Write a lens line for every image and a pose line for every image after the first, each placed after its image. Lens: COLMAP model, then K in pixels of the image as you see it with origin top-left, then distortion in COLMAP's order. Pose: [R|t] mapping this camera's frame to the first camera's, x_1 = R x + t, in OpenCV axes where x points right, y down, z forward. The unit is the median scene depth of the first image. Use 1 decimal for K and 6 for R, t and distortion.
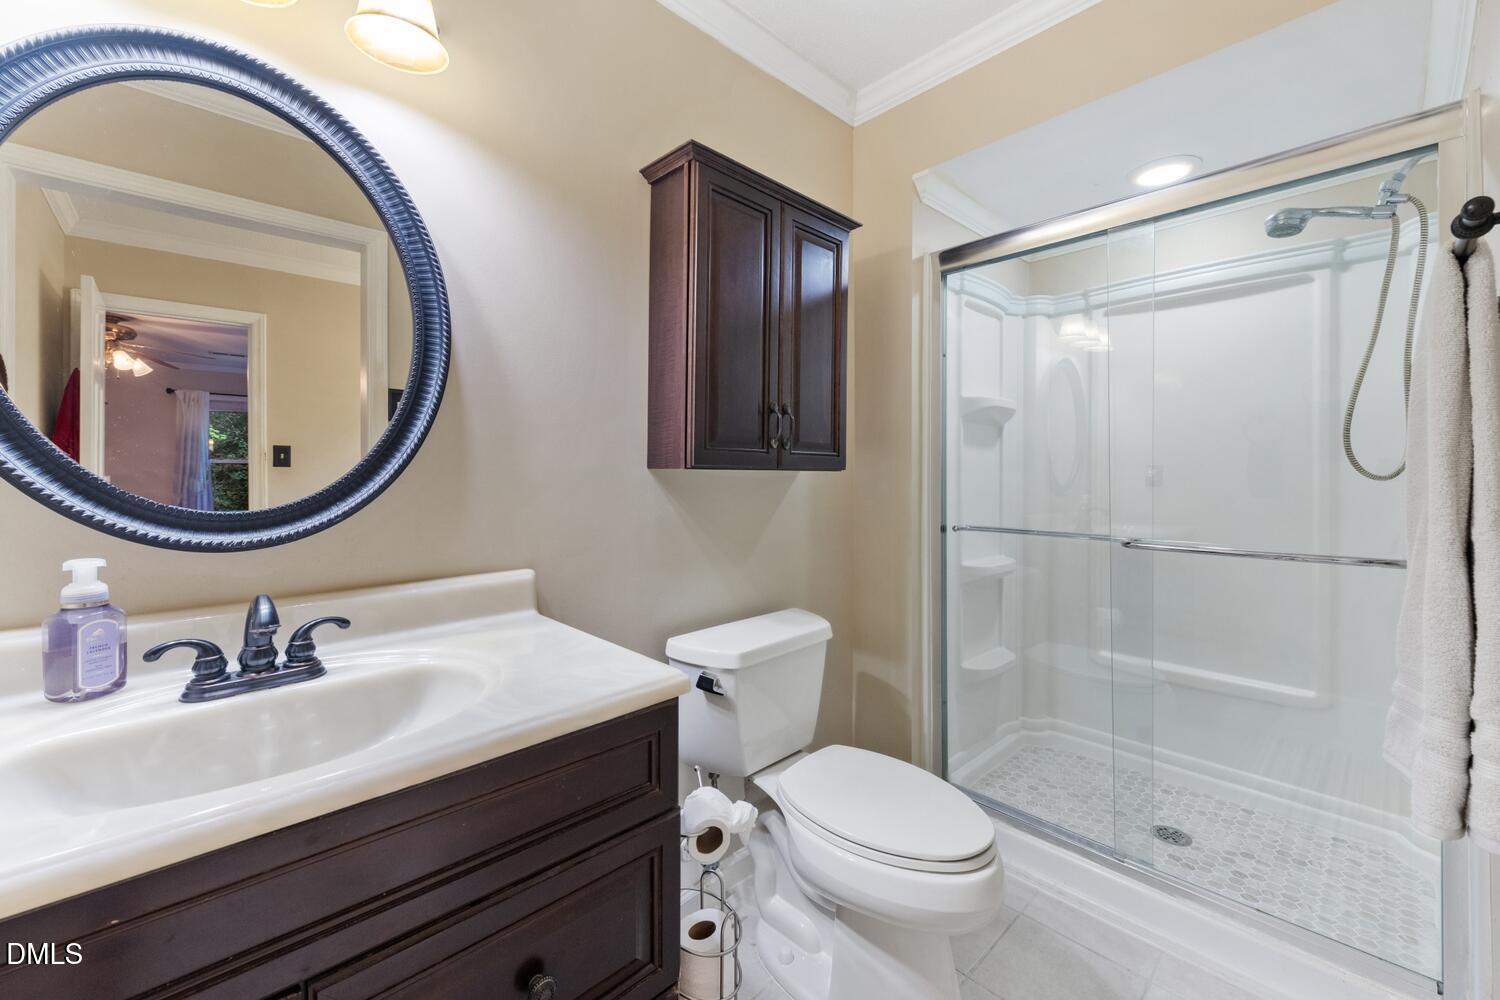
lens RADIAL K [[601.5, 0, 744.4], [0, 601.5, 472.6], [0, 0, 1]] dist [0.008608, -0.002364]
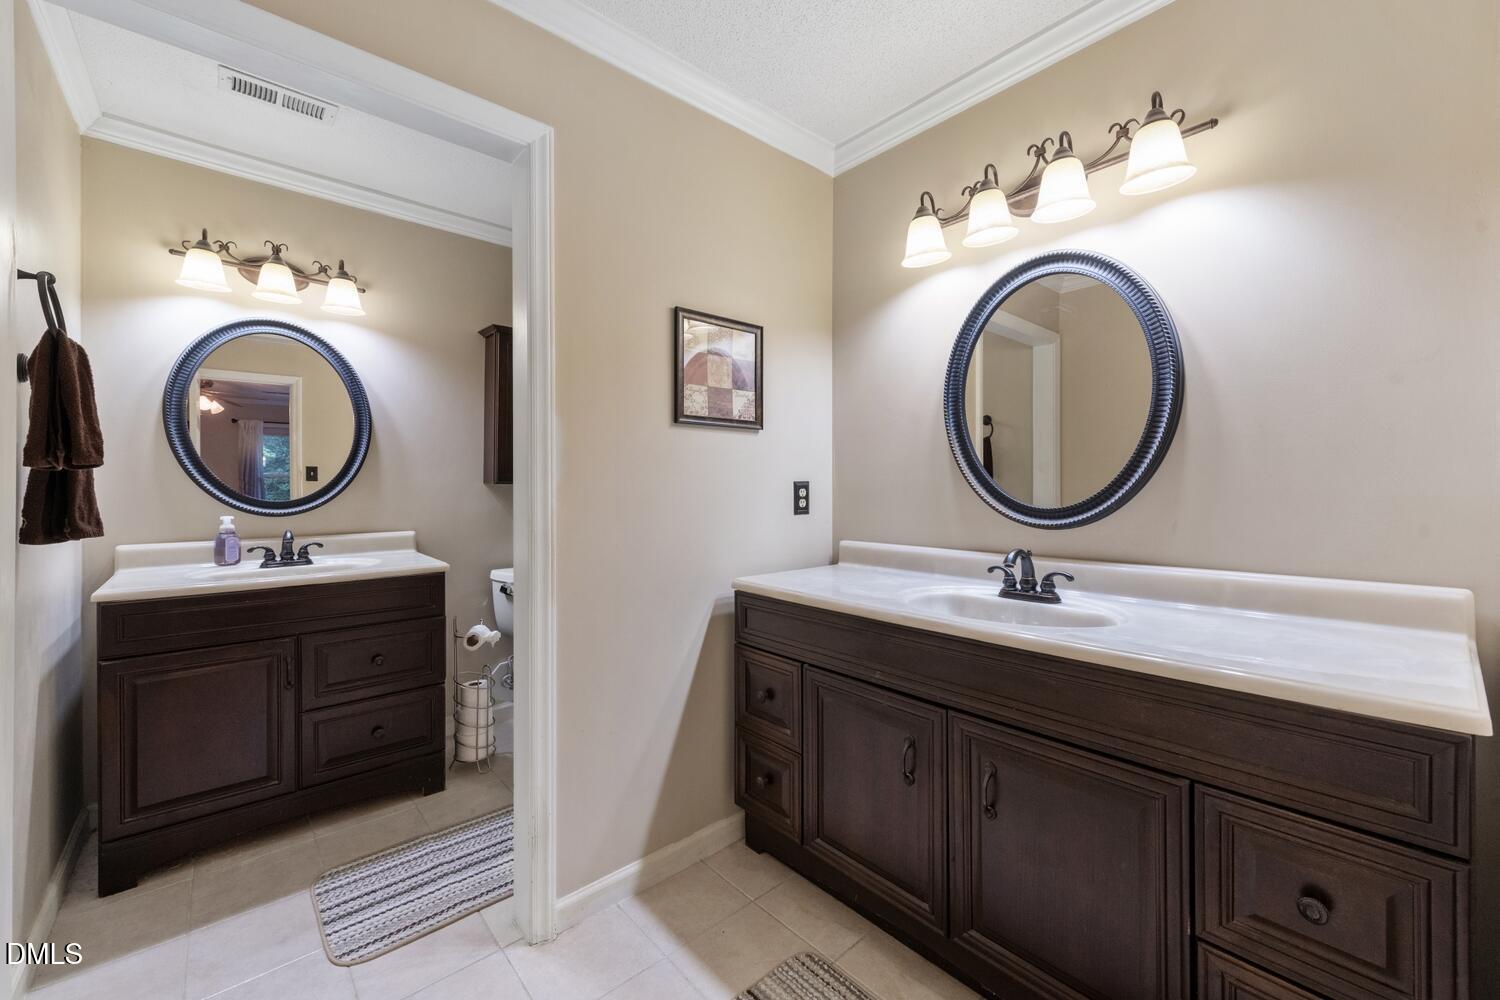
lens RADIAL K [[601.5, 0, 750.1], [0, 601.5, 490.2], [0, 0, 1]] dist [0.008608, -0.002364]
pose [[0.999011, 0.003369, -0.044335, 1.310736], [-0.002929, 0.999946, 0.009982, -0.012453], [0.044366, -0.009843, 0.998967, -1.519625]]
